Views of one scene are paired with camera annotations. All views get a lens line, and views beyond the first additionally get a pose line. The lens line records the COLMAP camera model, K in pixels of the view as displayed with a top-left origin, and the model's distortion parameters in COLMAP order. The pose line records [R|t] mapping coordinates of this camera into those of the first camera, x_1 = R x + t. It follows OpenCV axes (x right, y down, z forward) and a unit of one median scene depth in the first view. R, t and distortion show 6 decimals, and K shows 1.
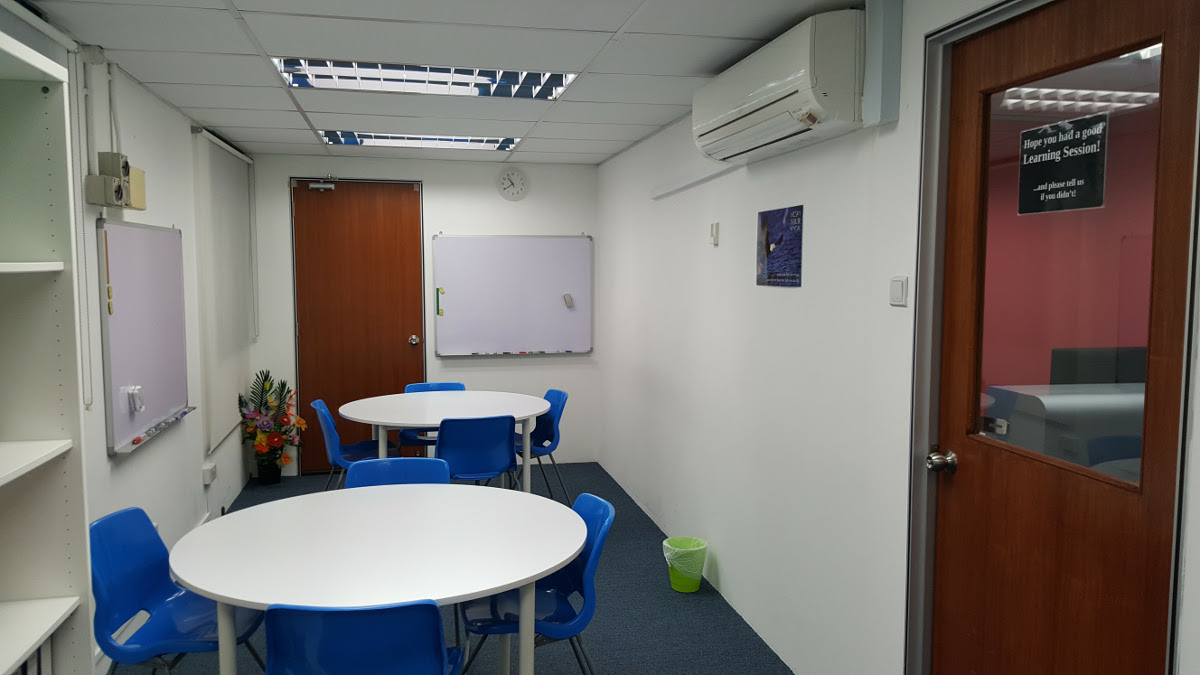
lens RADIAL K [[905.7, 0, 594.5], [0, 905.7, 337.1], [0, 0, 1]] dist [0.071099, -0.002866]
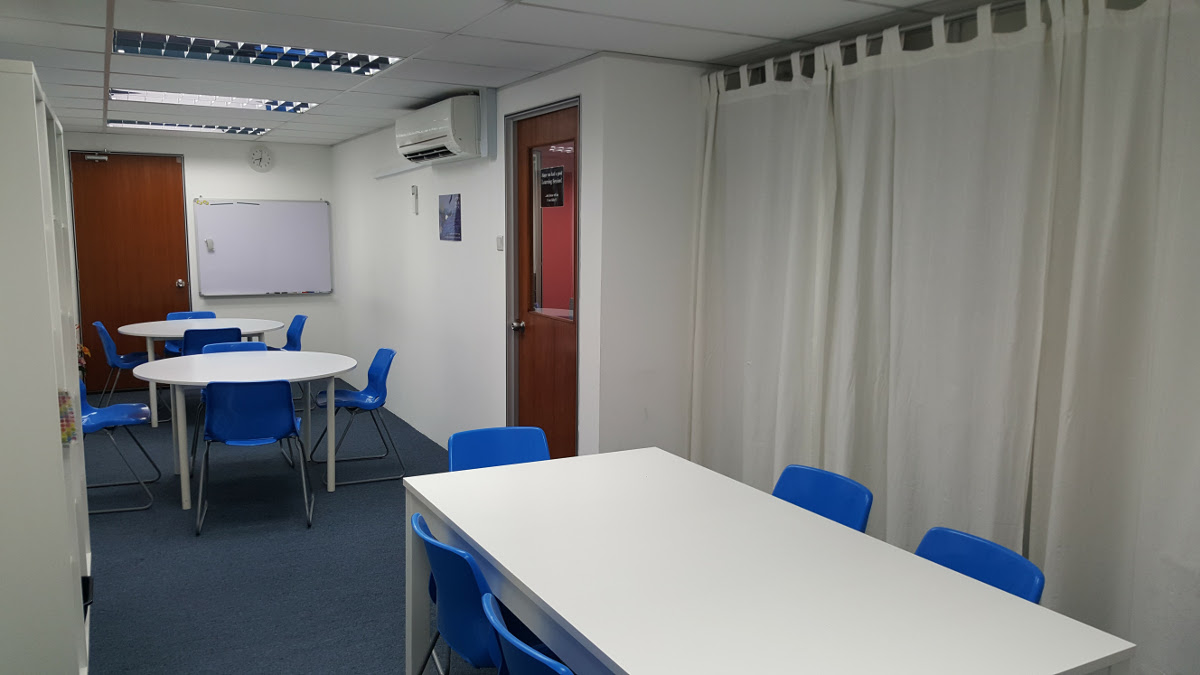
lens RADIAL K [[905.7, 0, 610.6], [0, 905.7, 348.7], [0, 0, 1]] dist [0.071099, -0.002866]
pose [[0.955291, -0.032156, 0.293915, -0.010255], [0.014964, 0.998053, 0.060556, 0.028591], [-0.295289, -0.053451, 0.953912, -0.432283]]
